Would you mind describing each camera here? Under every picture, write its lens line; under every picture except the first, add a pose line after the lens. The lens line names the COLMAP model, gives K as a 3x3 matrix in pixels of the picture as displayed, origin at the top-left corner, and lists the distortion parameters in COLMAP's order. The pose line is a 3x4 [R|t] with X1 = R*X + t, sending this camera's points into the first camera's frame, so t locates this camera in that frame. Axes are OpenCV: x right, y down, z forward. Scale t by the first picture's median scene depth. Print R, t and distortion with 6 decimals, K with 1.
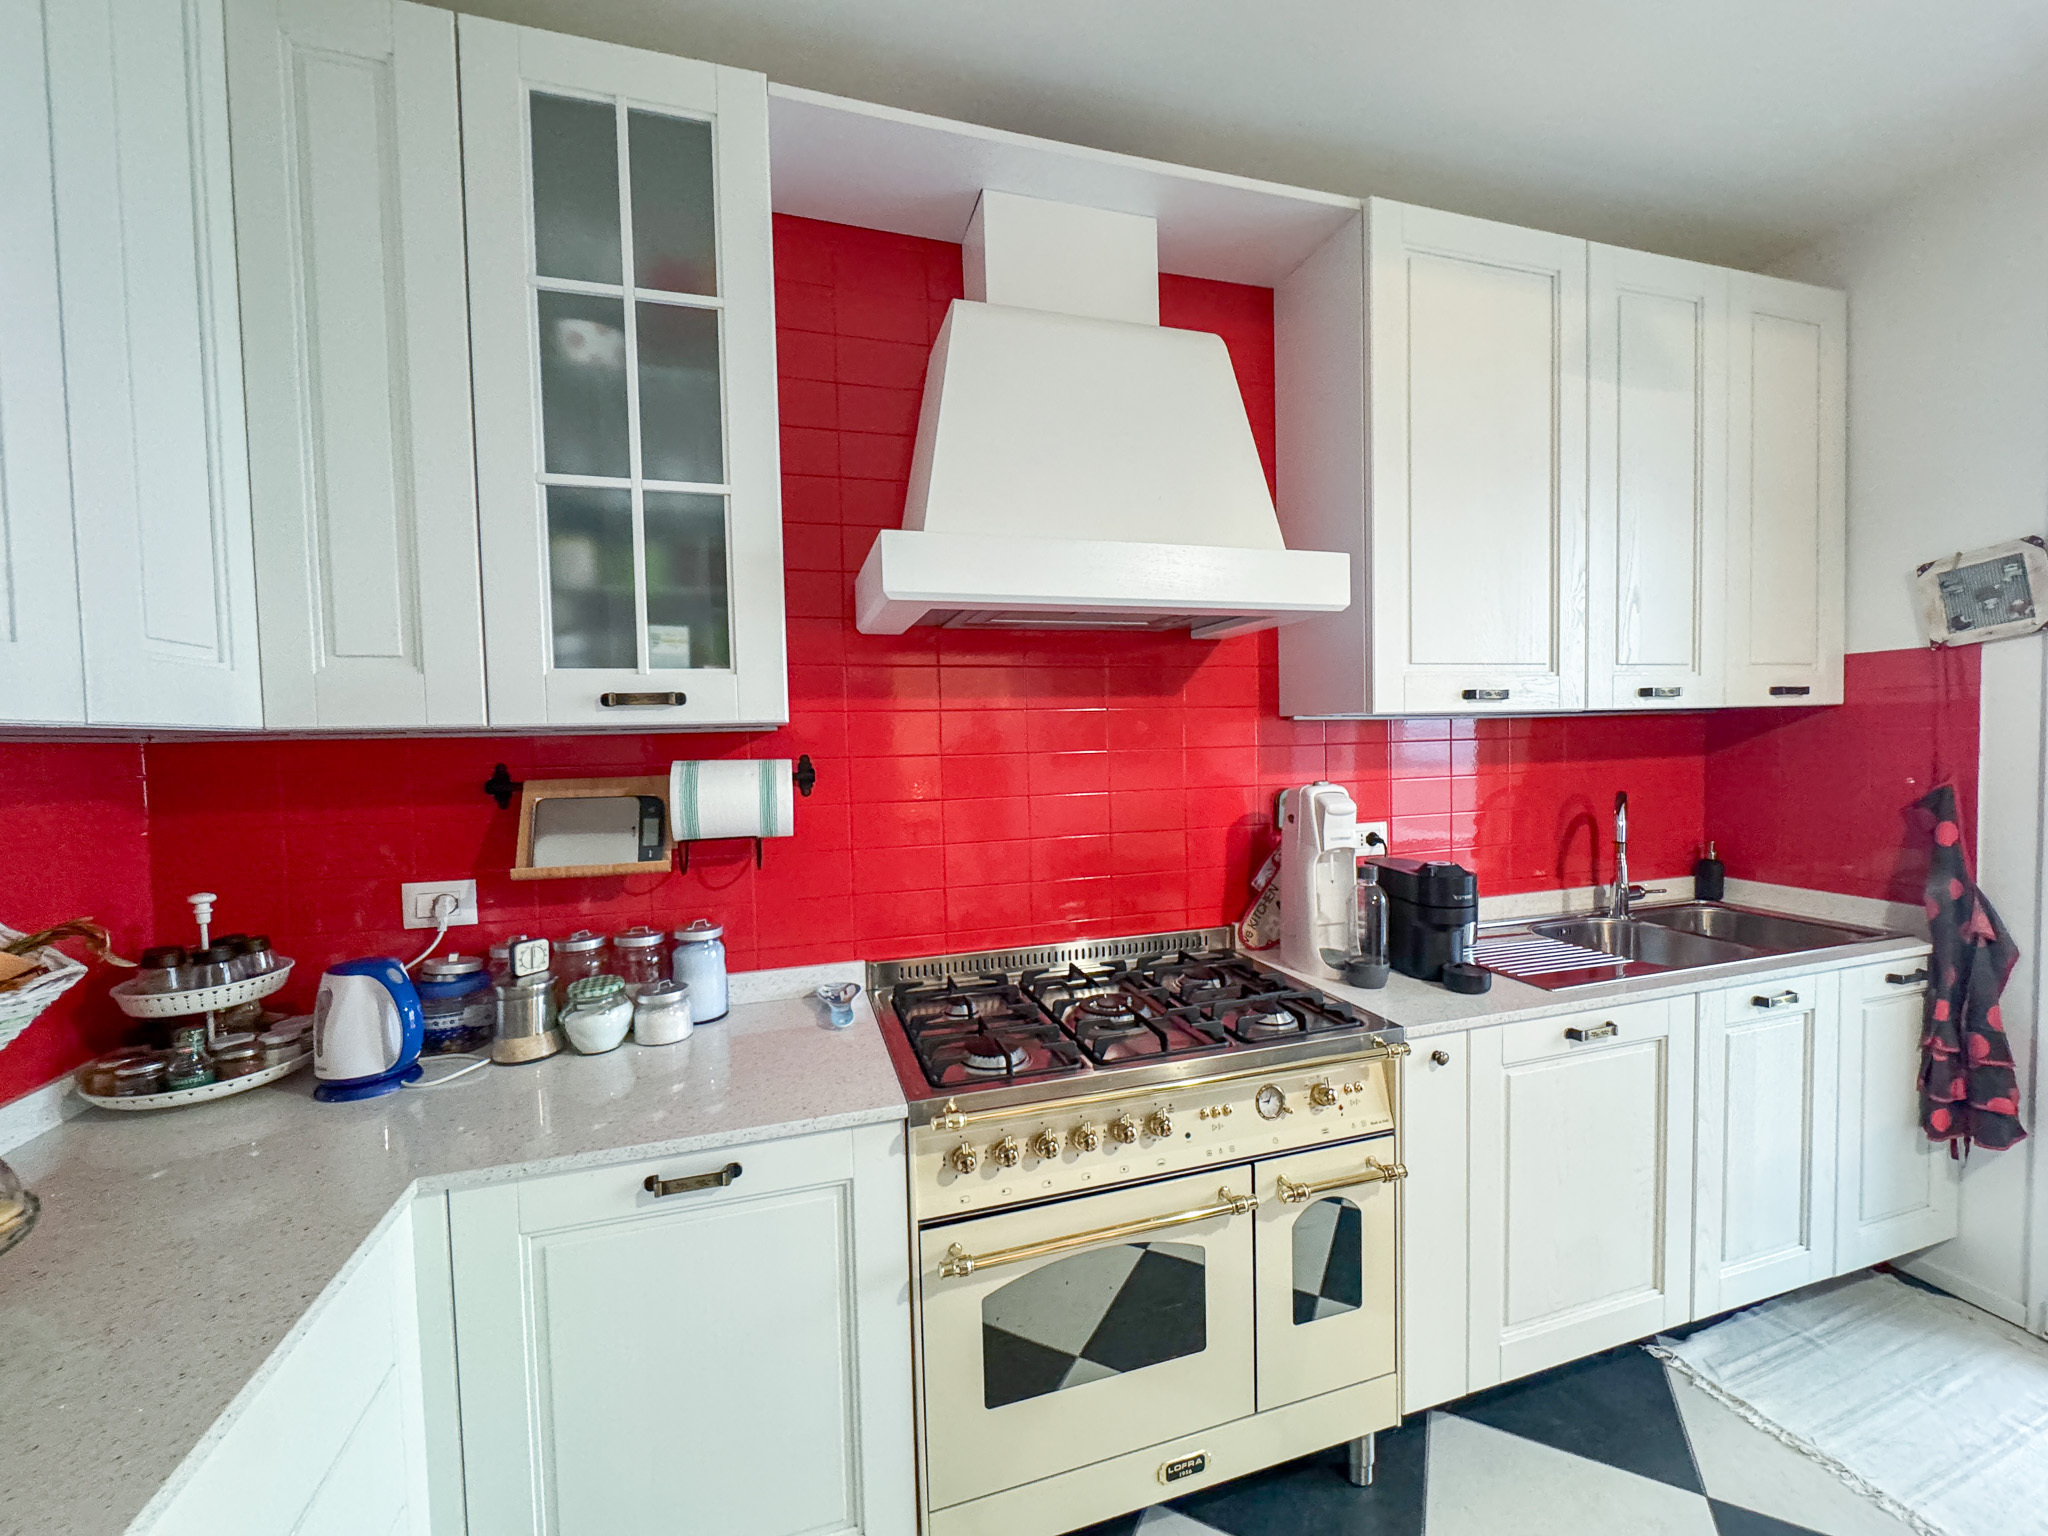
lens RADIAL K [[819.4, 0, 1014.2], [0, 819.4, 769.4], [0, 0, 1]] dist [-0.005546, 0.000549]
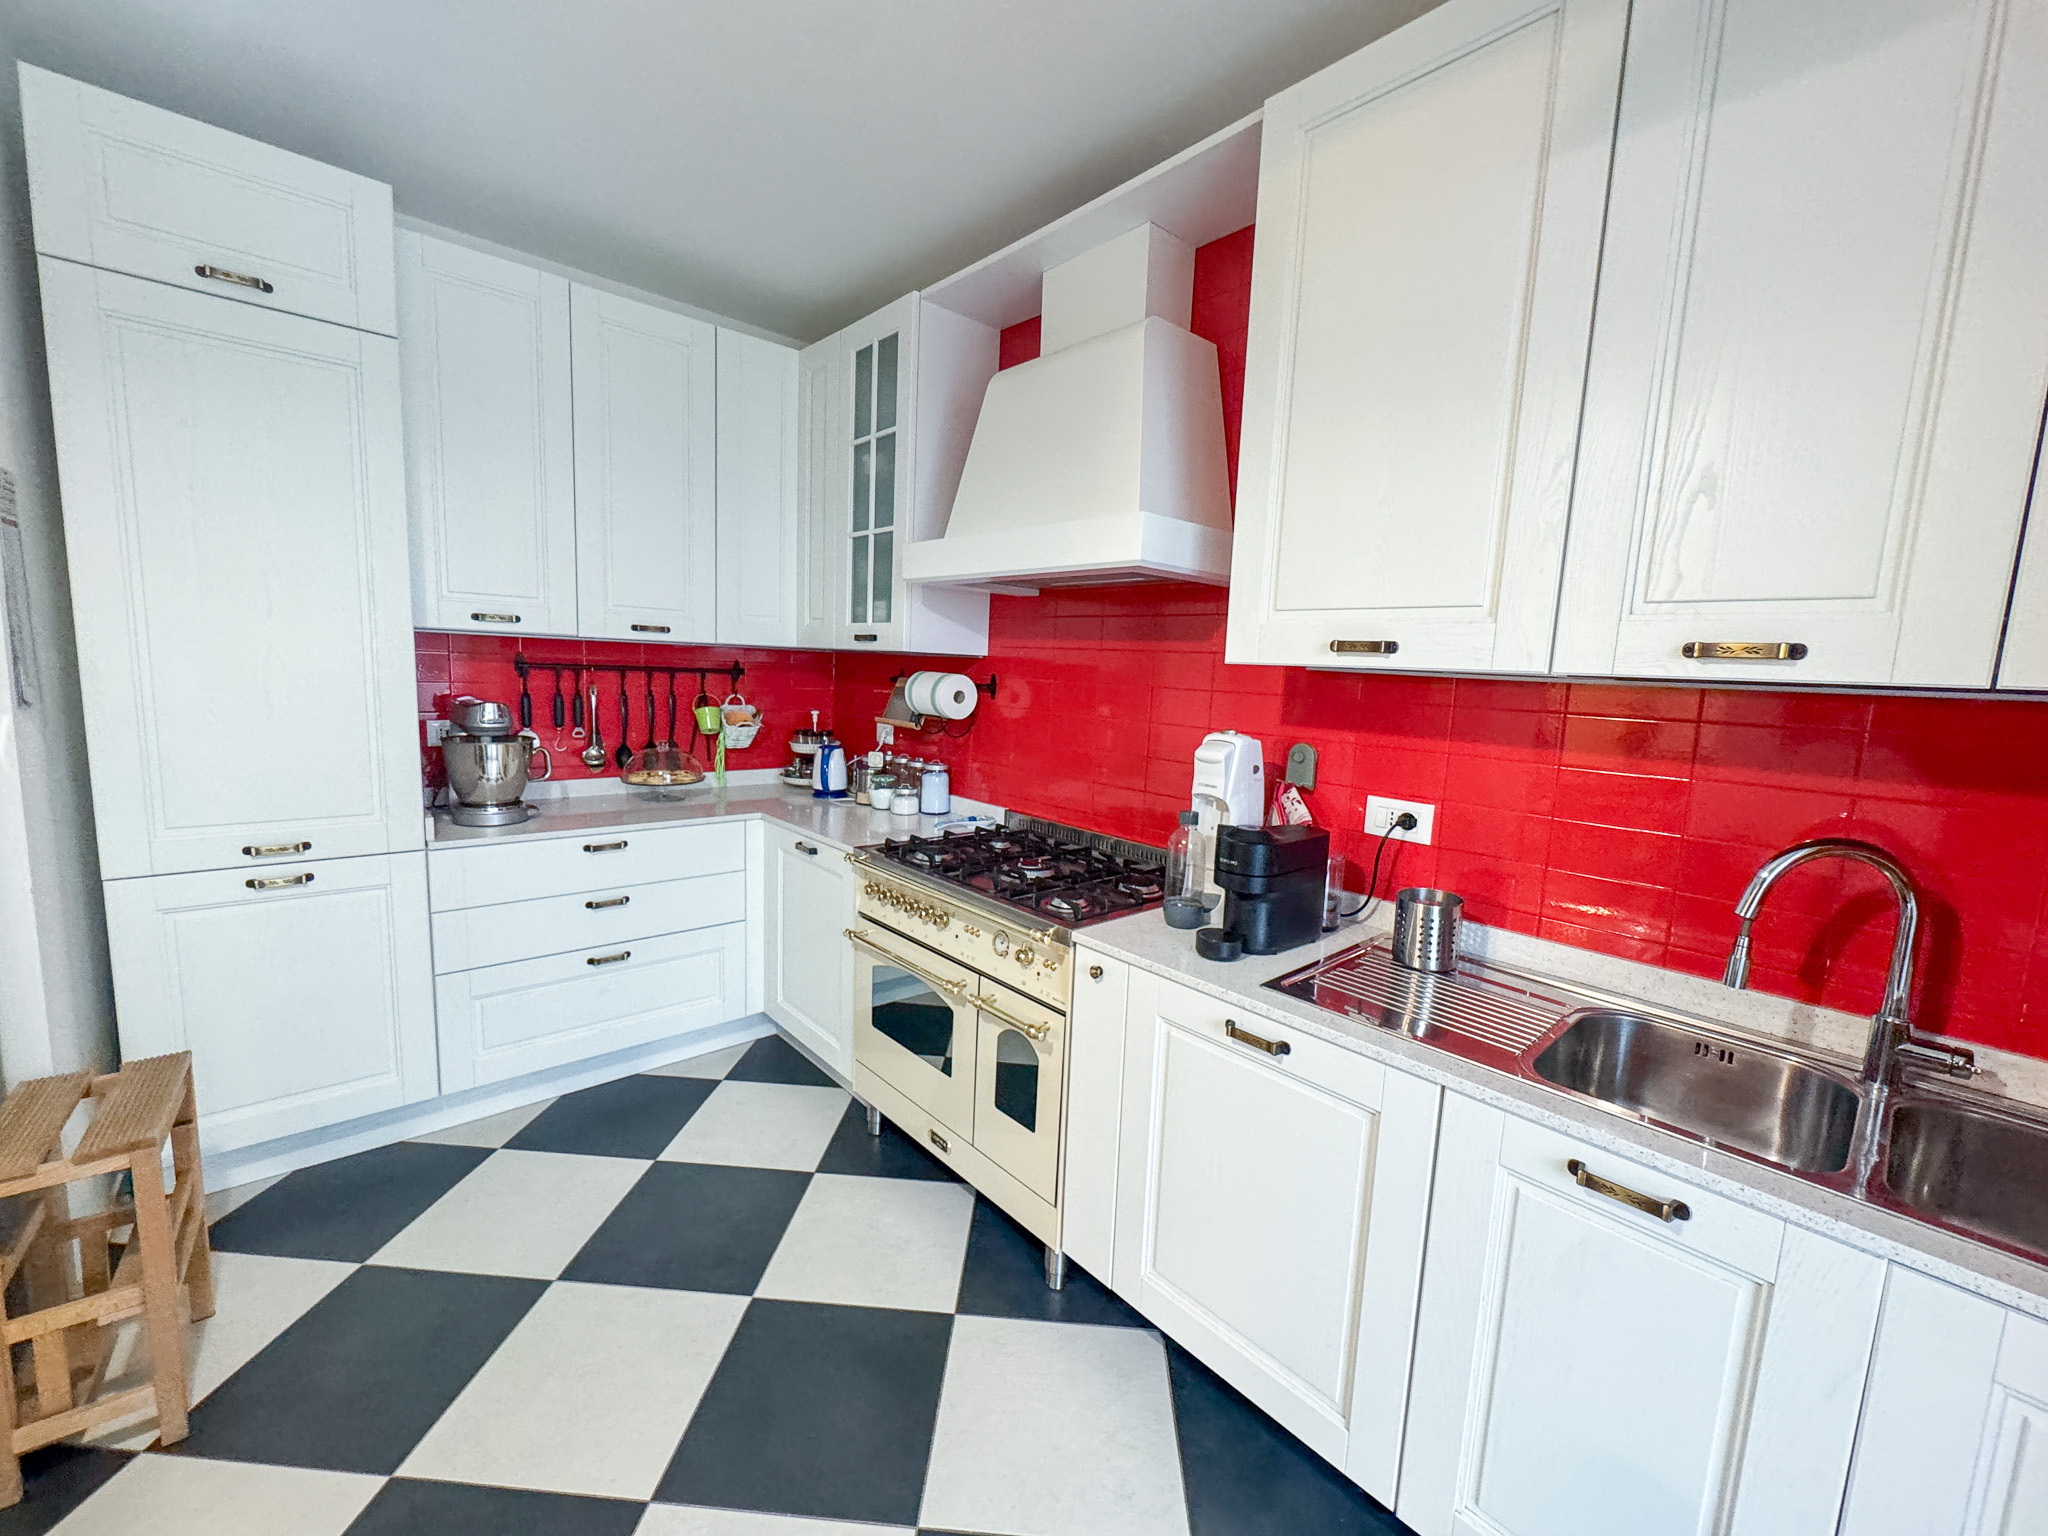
lens RADIAL K [[819.4, 0, 1020.8], [0, 819.4, 771.3], [0, 0, 1]] dist [-0.005546, 0.000549]
pose [[0.418154, 0.159139, -0.894328, 1.153664], [-0.094534, 0.986812, 0.131395, -0.042510], [0.903444, 0.029601, 0.427683, 0.340415]]
